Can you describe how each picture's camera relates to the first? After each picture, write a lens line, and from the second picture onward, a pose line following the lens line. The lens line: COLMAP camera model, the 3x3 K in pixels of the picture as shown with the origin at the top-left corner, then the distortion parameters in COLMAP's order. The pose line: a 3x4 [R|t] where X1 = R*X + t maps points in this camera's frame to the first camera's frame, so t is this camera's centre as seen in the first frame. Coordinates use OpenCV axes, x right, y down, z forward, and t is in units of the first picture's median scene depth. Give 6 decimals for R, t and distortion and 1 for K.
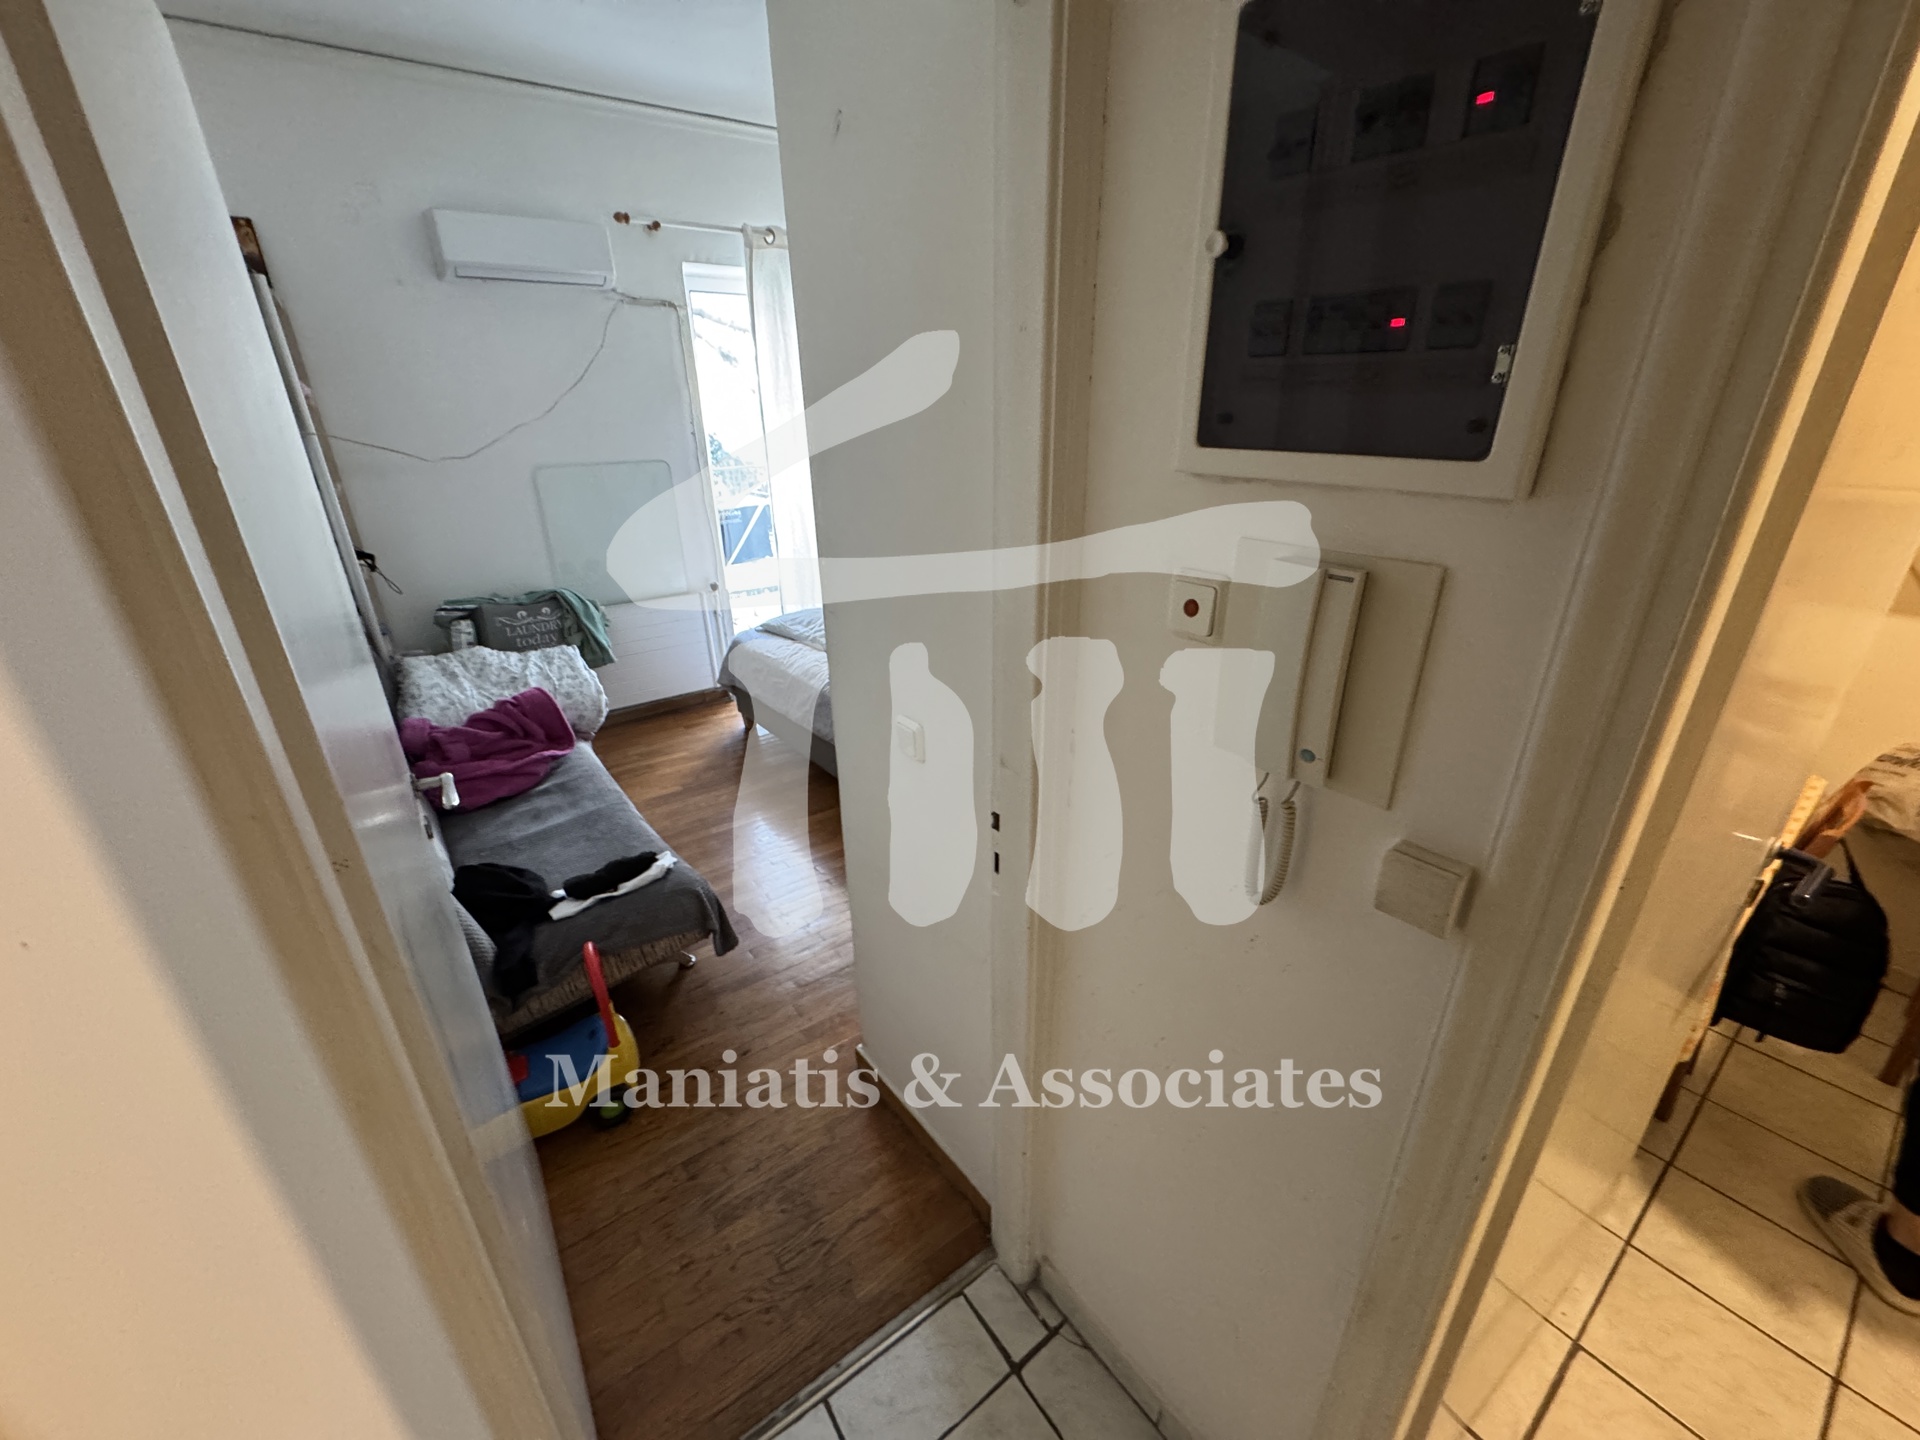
lens RADIAL K [[765.1, 0, 958.9], [0, 765.1, 722.5], [0, 0, 1]] dist [-0.002329, 0.000543]
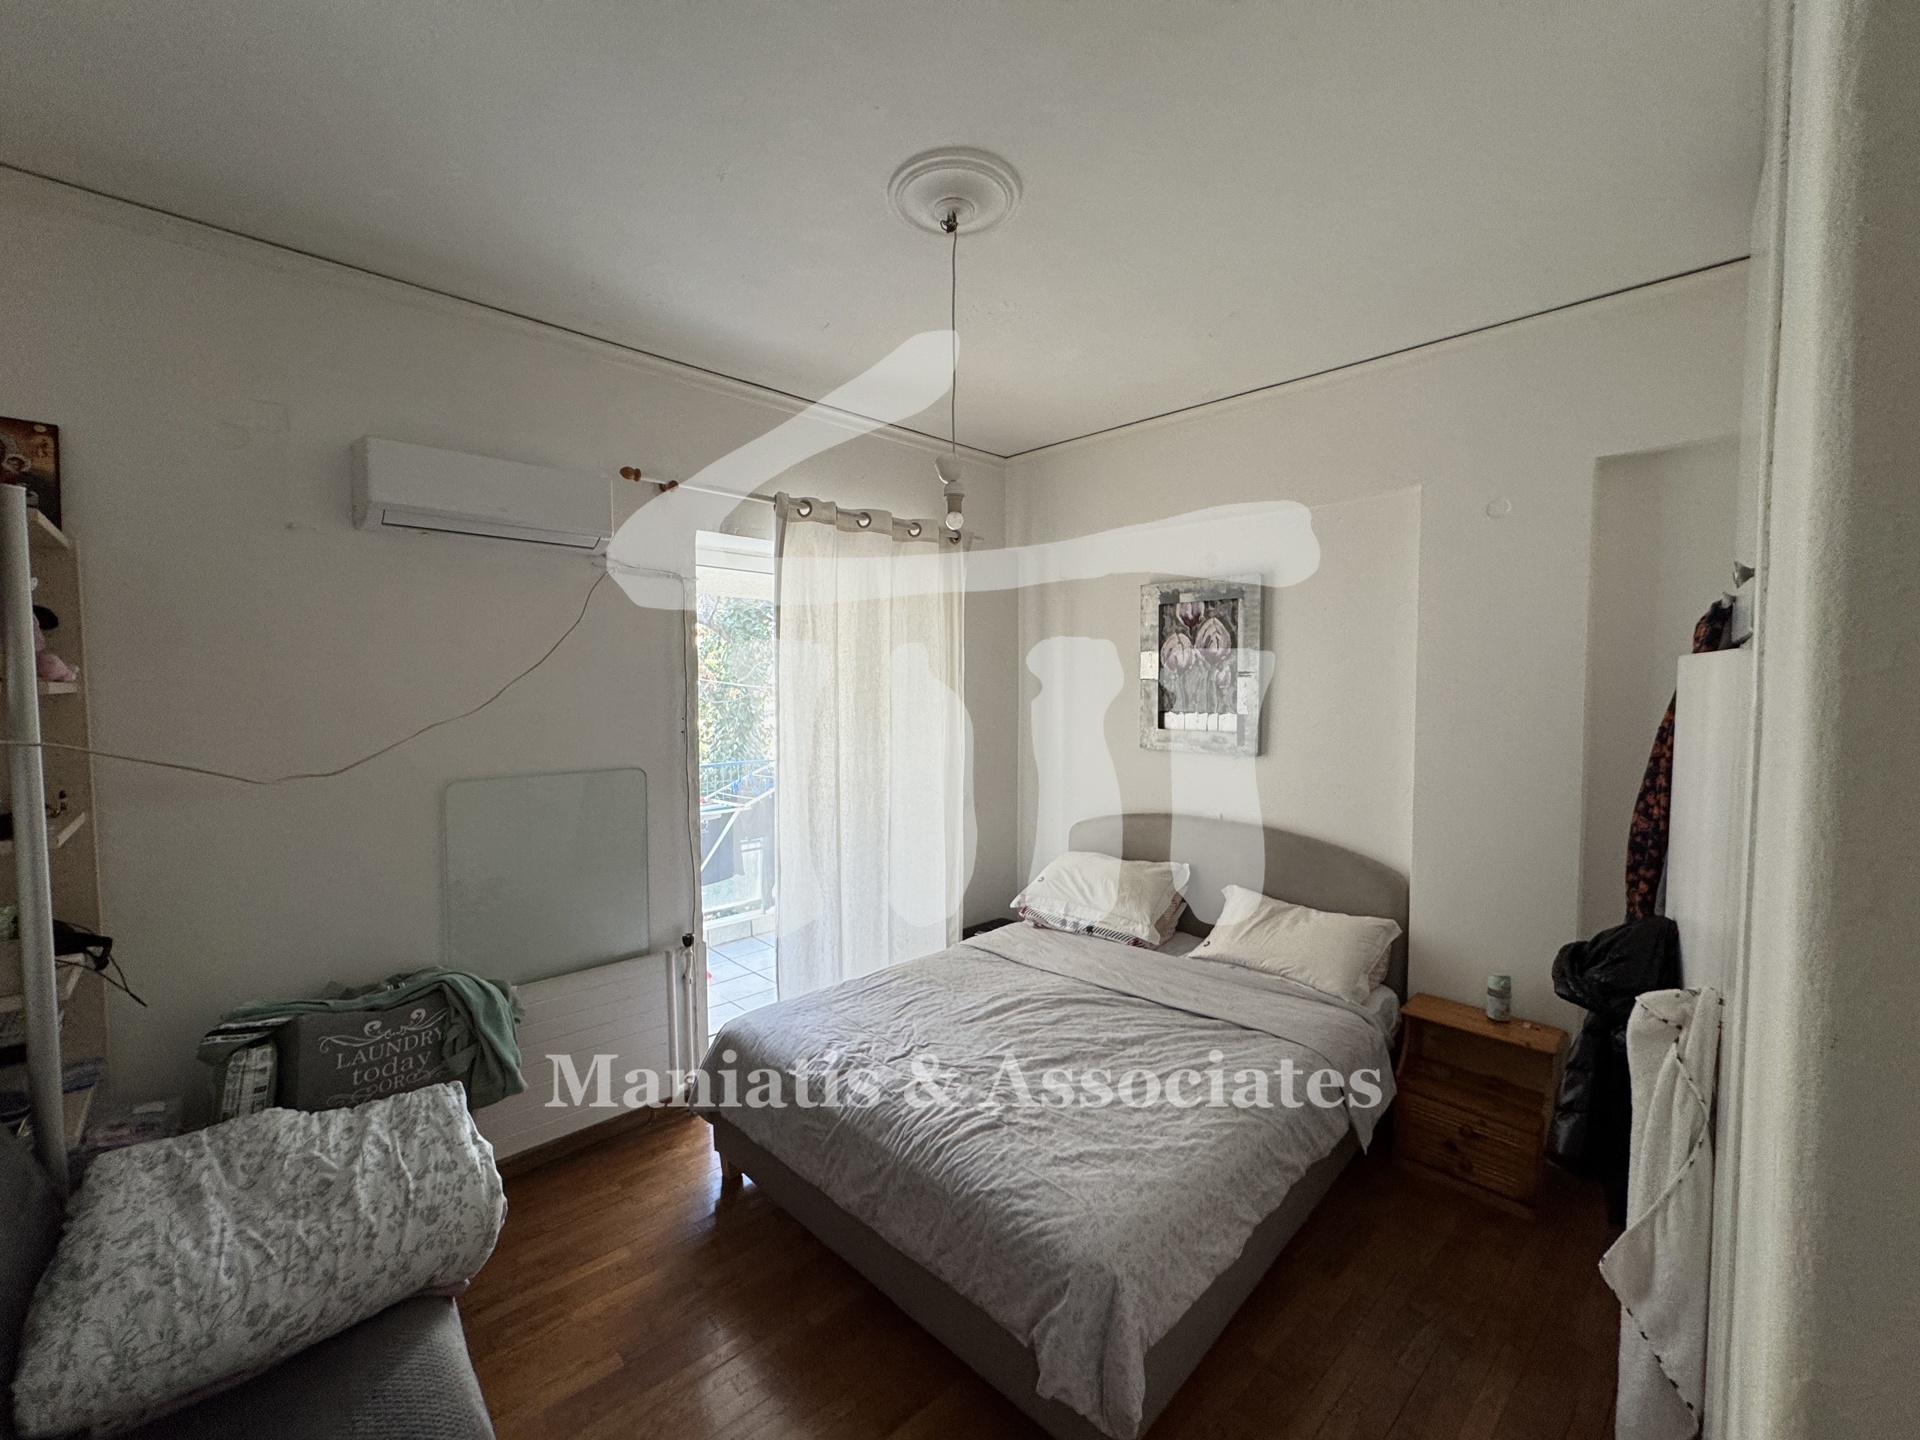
lens RADIAL K [[765.1, 0, 960.9], [0, 765.1, 719.4], [0, 0, 1]] dist [-0.002329, 0.000543]
pose [[0.992812, 0.007142, 0.119471, -0.203737], [0.035373, 0.936112, -0.349918, -0.145914], [-0.114337, 0.351629, 0.929131, 0.334642]]
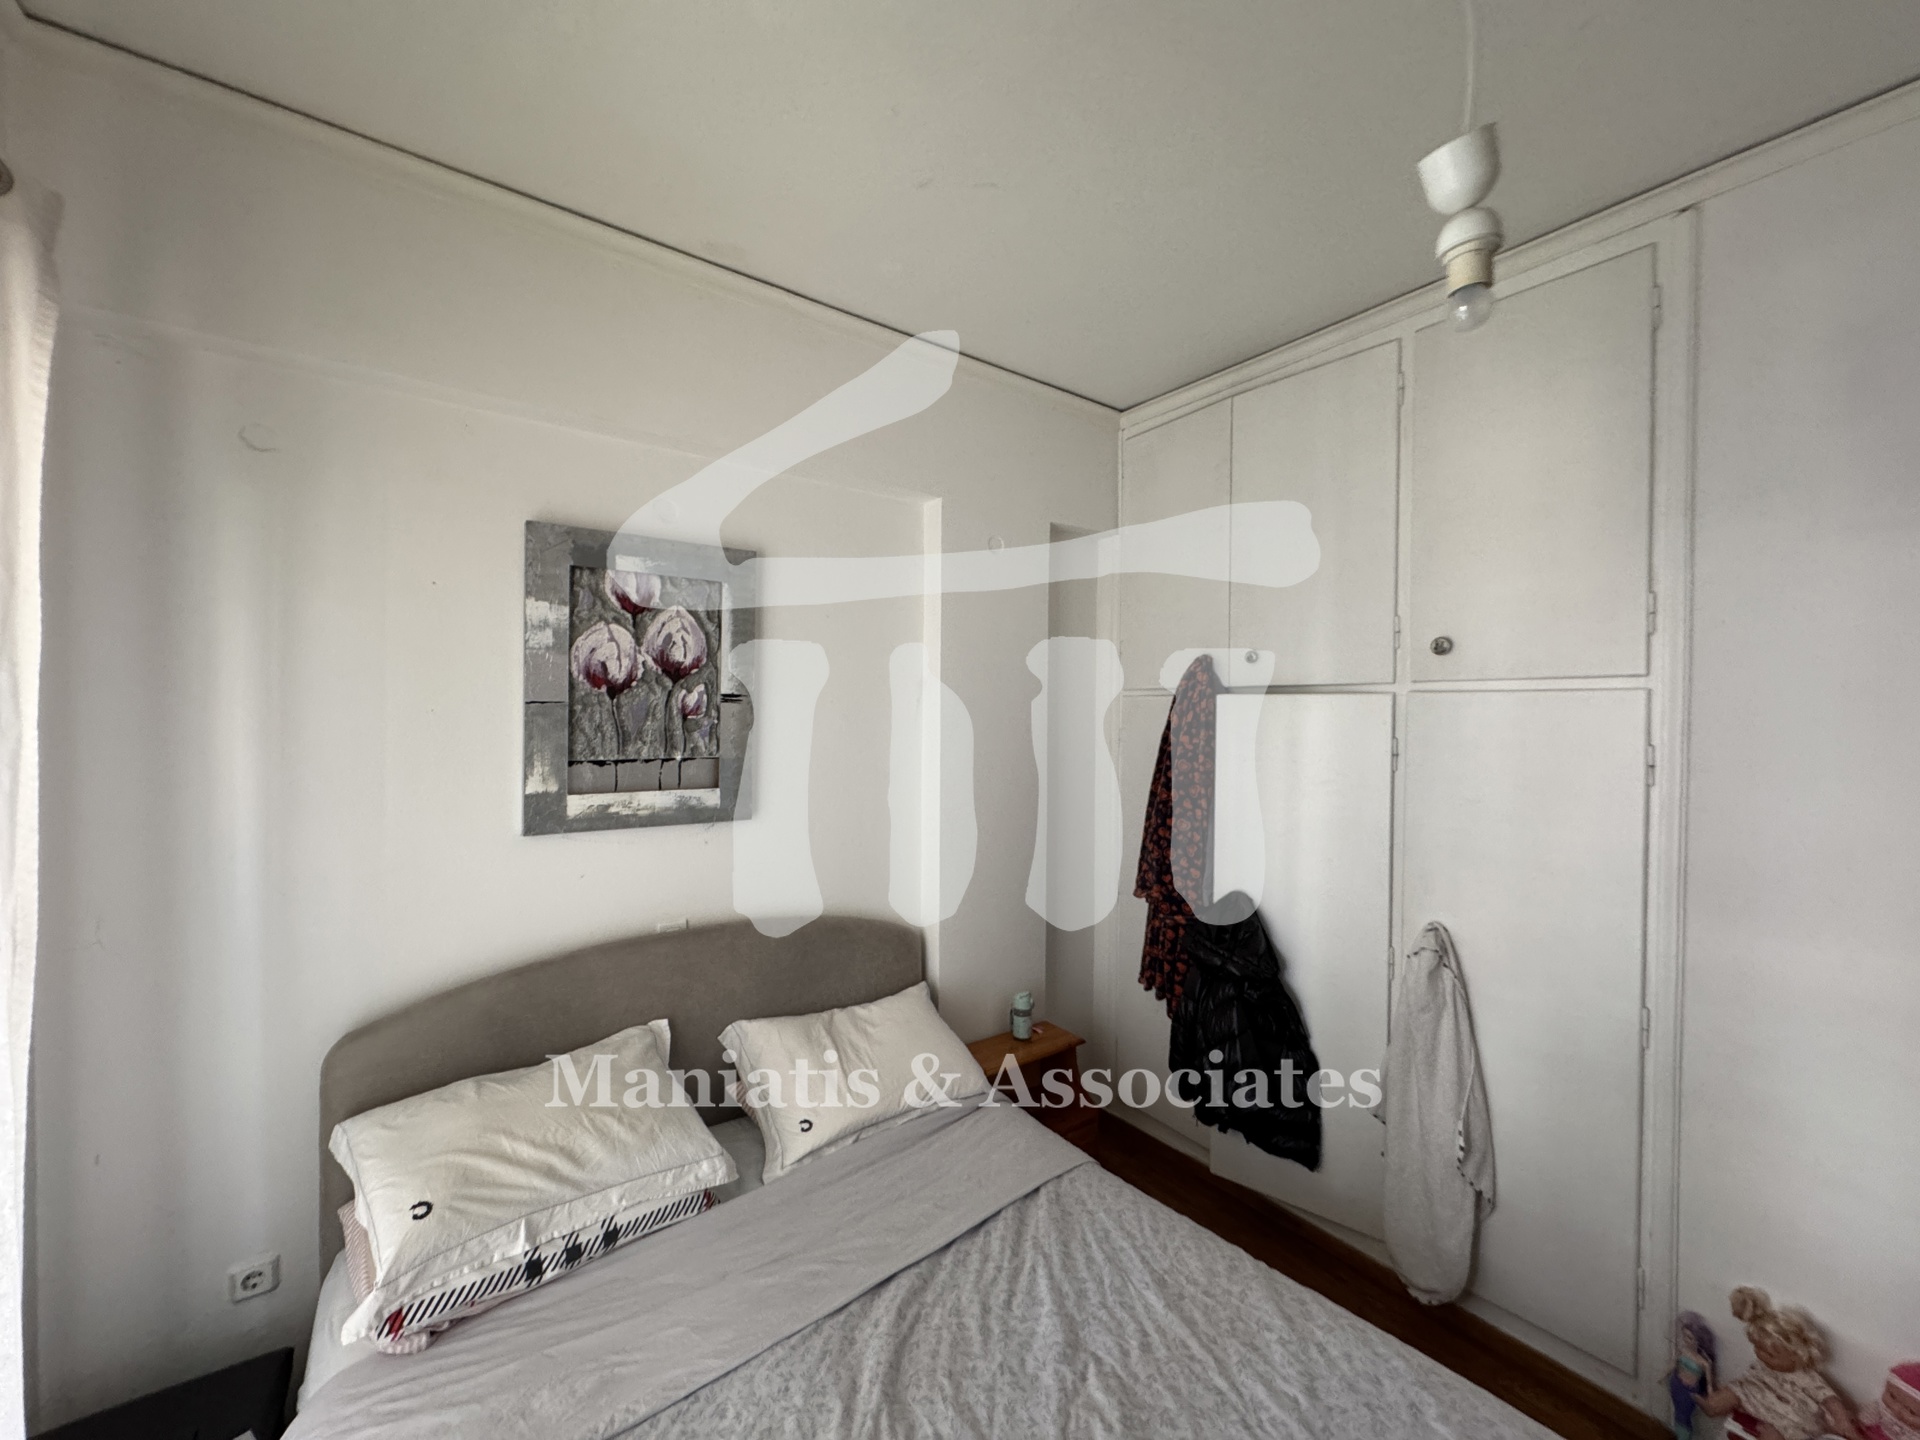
lens RADIAL K [[765.1, 0, 959.3], [0, 765.1, 718.9], [0, 0, 1]] dist [-0.002329, 0.000543]
pose [[0.020528, 0.003834, 0.999782, -0.371300], [0.382808, 0.923758, -0.011402, -0.428810], [-0.923600, 0.382959, 0.017495, 0.991406]]
